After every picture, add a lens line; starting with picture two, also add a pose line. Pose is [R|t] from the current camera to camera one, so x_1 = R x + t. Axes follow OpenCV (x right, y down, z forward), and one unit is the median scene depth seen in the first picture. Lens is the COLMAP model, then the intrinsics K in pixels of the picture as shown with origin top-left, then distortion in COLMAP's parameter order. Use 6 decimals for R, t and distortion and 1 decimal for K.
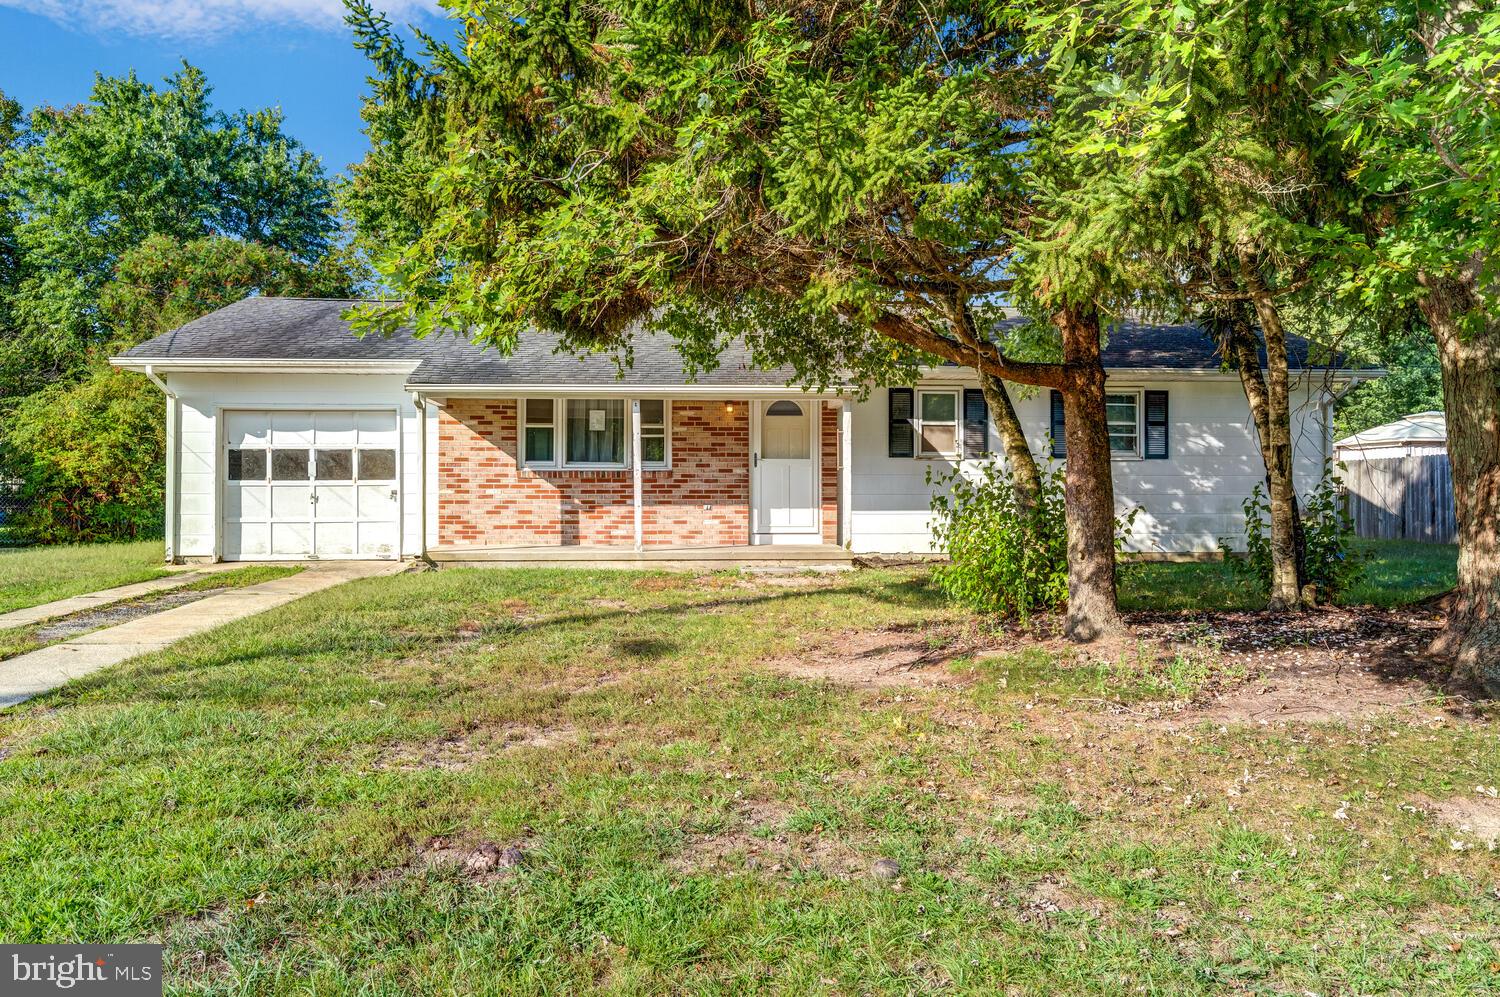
lens RADIAL K [[830.0, 0, 750.3], [0, 830.0, 505.6], [0, 0, 1]] dist [0.005085, 0.003095]
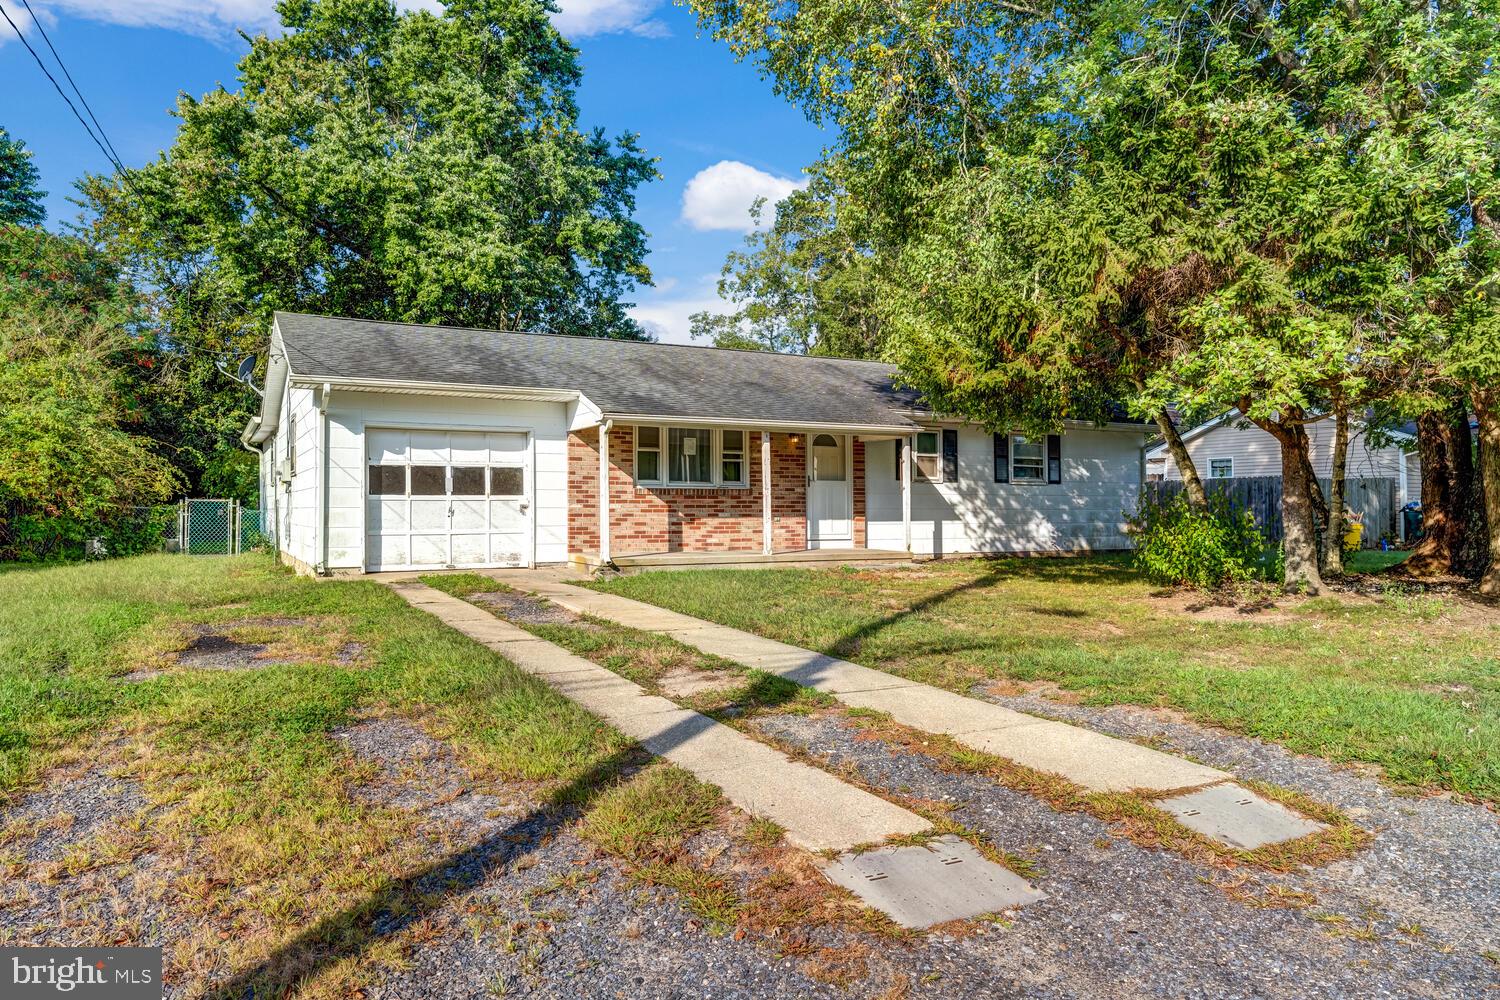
lens RADIAL K [[741.5, 0, 748.7], [0, 741.5, 491.2], [0, 0, 1]] dist [-0.000009, -0.000890]
pose [[0.950883, 0.008480, 0.309433, -0.445591], [0.003198, 0.999302, -0.037215, 0.001450], [-0.309533, 0.036377, 0.950193, -0.034246]]
